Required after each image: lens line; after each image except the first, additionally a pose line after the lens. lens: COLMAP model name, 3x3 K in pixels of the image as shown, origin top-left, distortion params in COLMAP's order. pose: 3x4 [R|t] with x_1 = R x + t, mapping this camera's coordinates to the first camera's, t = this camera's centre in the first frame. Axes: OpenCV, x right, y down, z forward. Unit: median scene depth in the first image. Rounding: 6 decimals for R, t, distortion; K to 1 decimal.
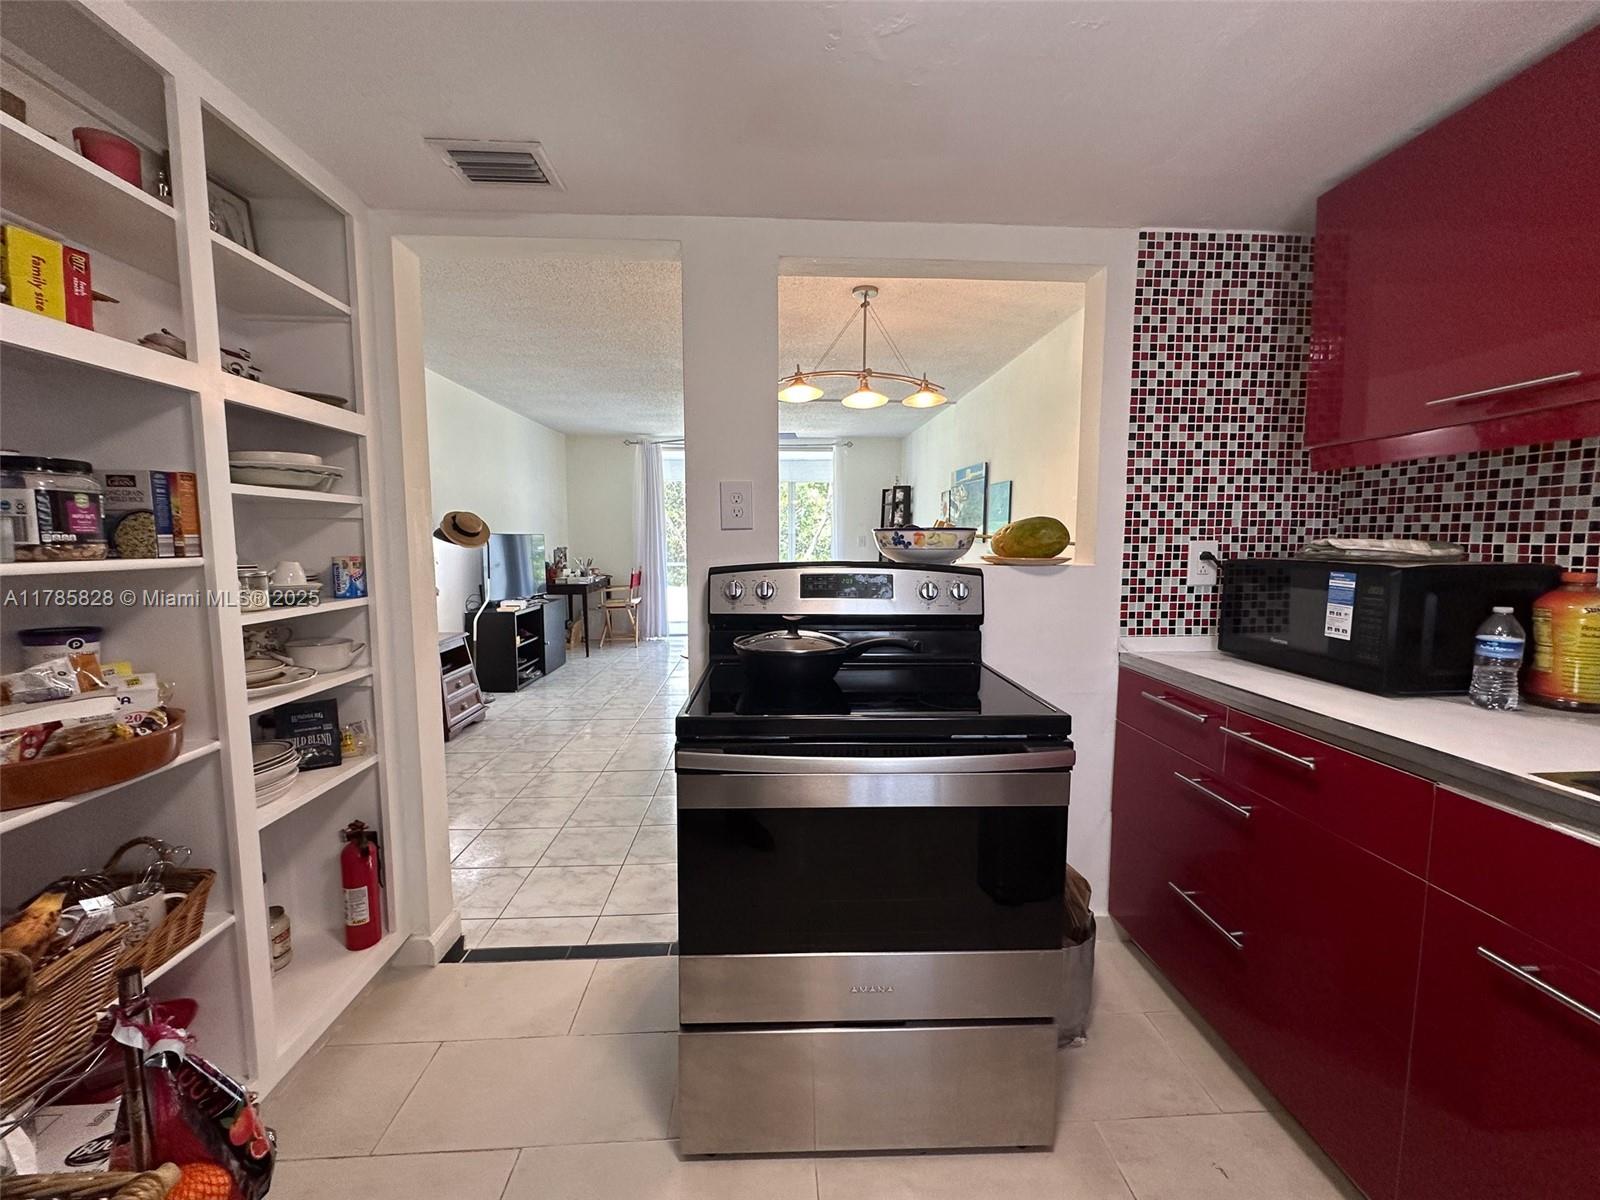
lens RADIAL K [[640.1, 0, 802.3], [0, 640.1, 601.2], [0, 0, 1]] dist [-0.003433, 0.001269]
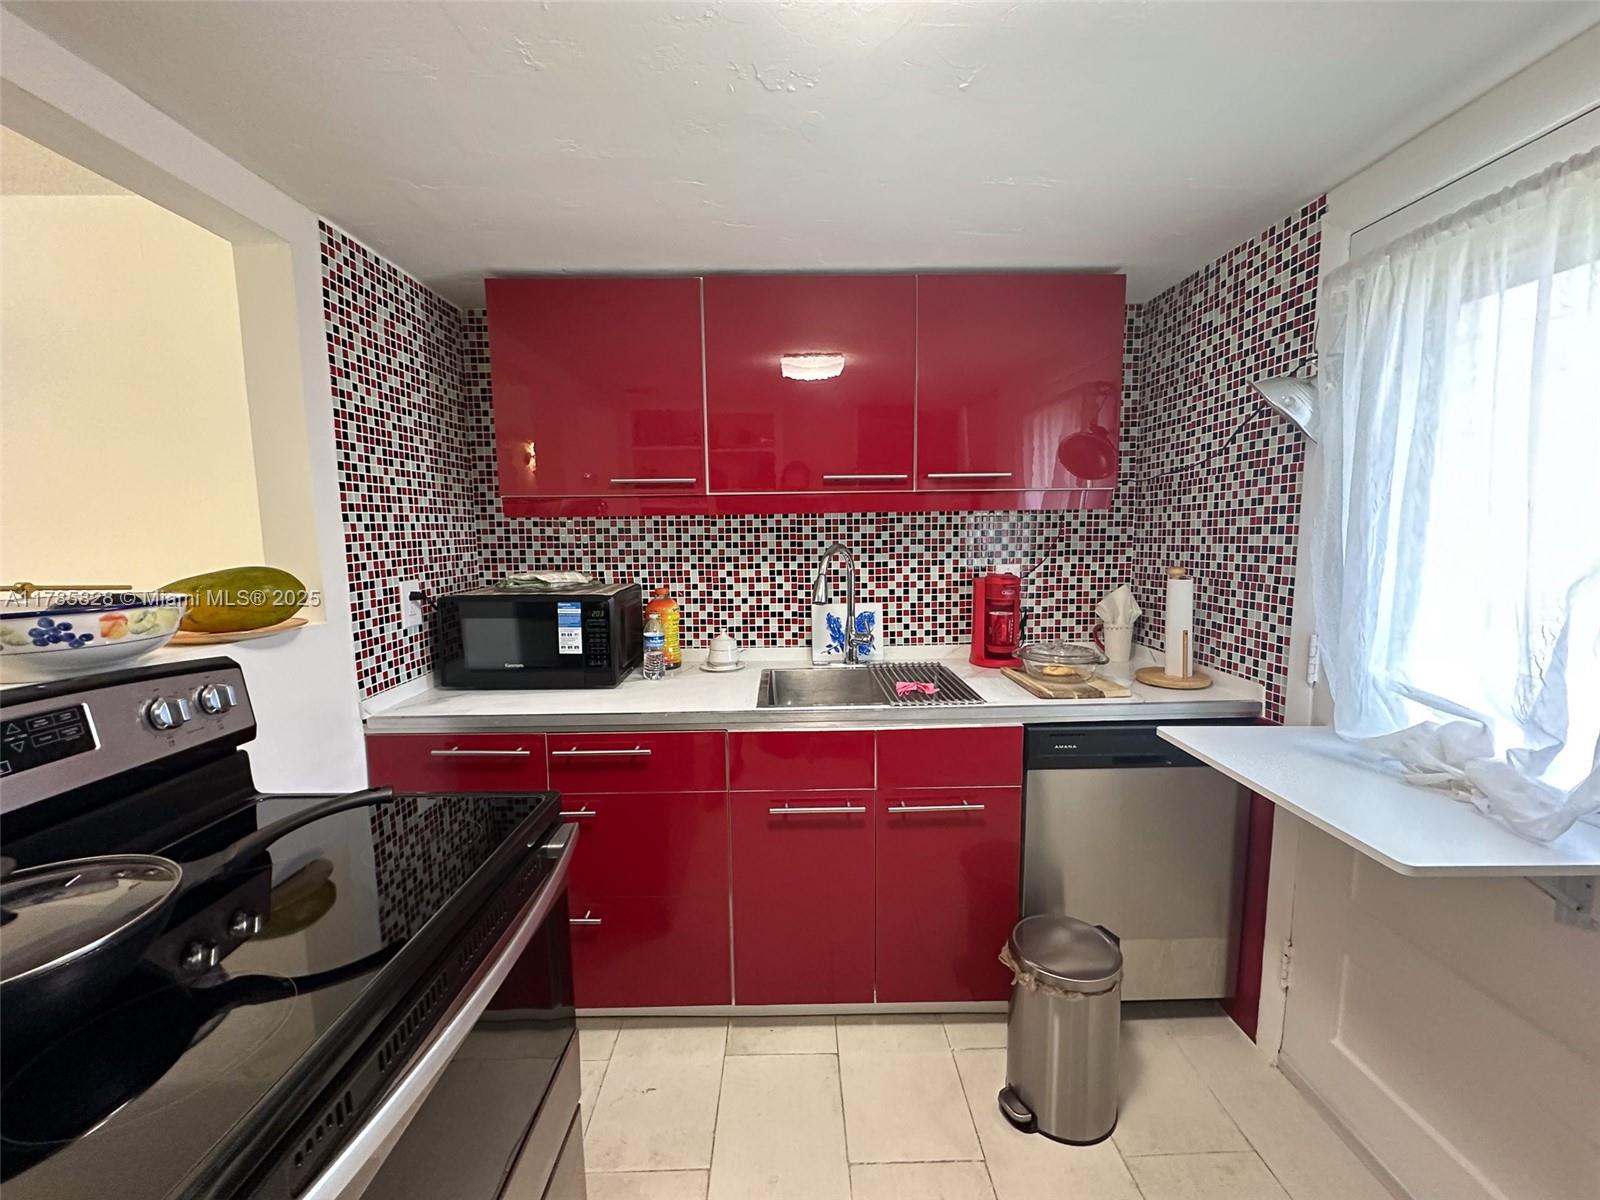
lens RADIAL K [[640.1, 0, 800.8], [0, 640.1, 601.3], [0, 0, 1]] dist [-0.003433, 0.001269]
pose [[0.036620, -0.117673, 0.992377, -0.314647], [0.108341, 0.987657, 0.113115, -0.110516], [-0.993439, 0.103373, 0.048917, 0.373742]]
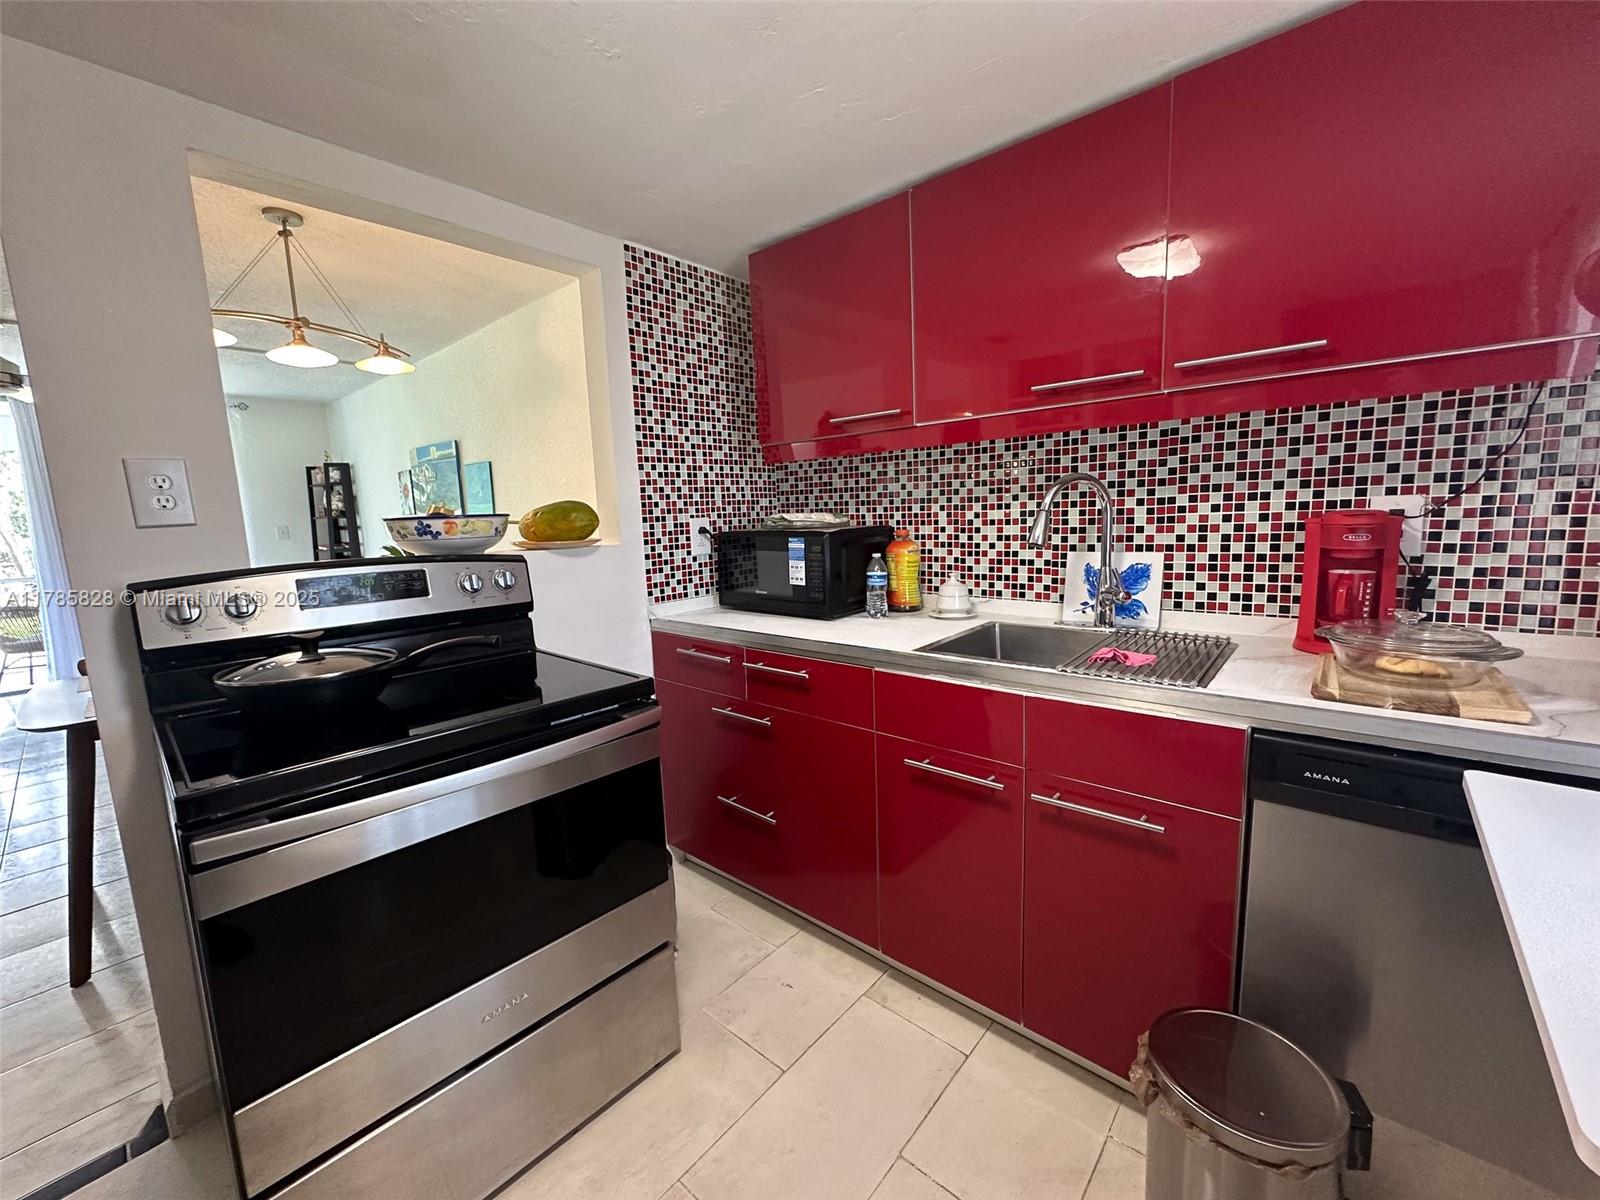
lens RADIAL K [[640.1, 0, 799.0], [0, 640.1, 601.5], [0, 0, 1]] dist [-0.003433, 0.001269]
pose [[0.698342, -0.128060, 0.704215, -0.120194], [0.106373, 0.991507, 0.074818, -0.008173], [-0.707816, 0.022661, 0.706034, 0.007650]]
